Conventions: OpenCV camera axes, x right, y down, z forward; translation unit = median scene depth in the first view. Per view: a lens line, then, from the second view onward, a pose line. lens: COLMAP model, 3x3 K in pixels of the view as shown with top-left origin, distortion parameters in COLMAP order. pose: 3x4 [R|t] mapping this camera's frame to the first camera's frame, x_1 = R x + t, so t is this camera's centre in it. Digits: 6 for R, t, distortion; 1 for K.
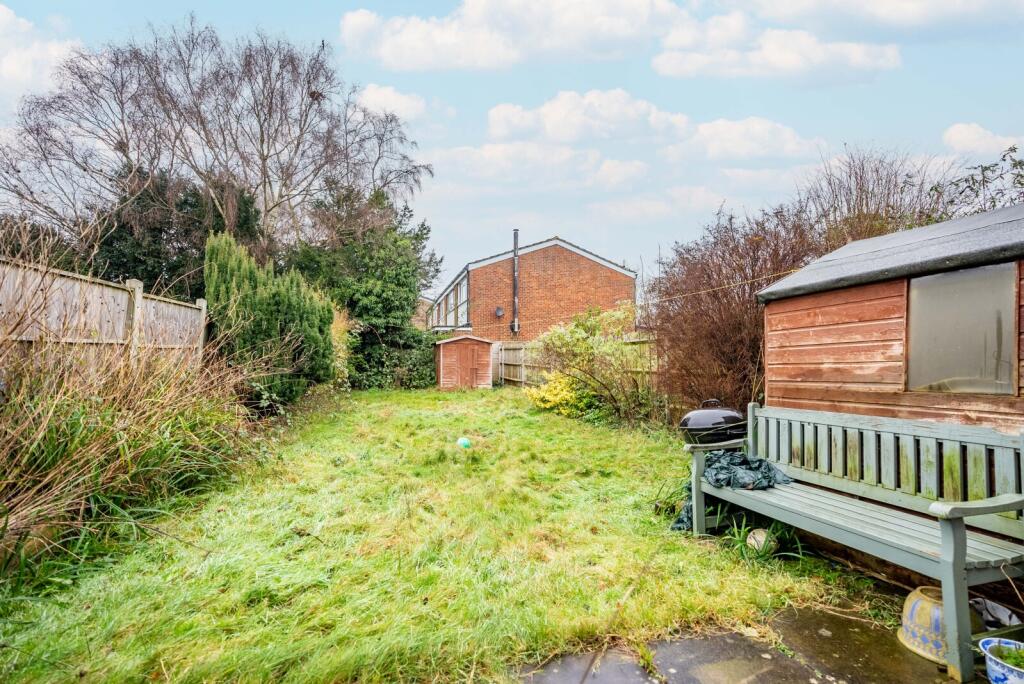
lens RADIAL K [[484.6, 0, 516.6], [0, 484.6, 339.4], [0, 0, 1]] dist [-0.049907, 0.000703]
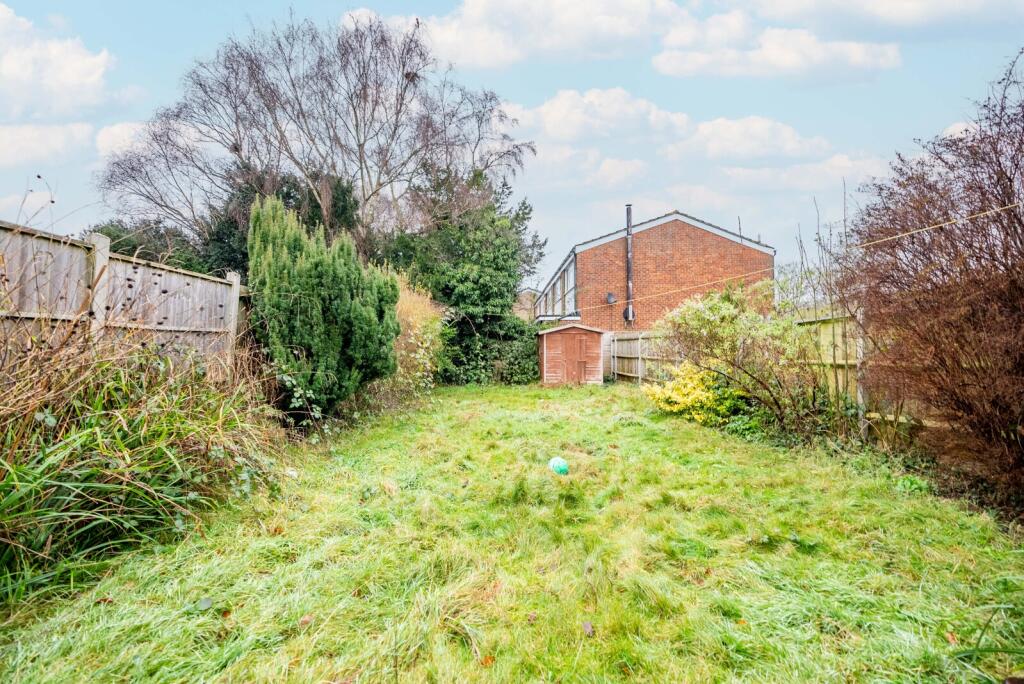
lens RADIAL K [[484.6, 0, 516.6], [0, 484.6, 339.4], [0, 0, 1]] dist [-0.049907, 0.000703]
pose [[0.973662, -0.008918, -0.227821, -0.003554], [0.011206, 0.999899, 0.008753, 0.010833], [0.227720, -0.011076, 0.973664, 0.124831]]
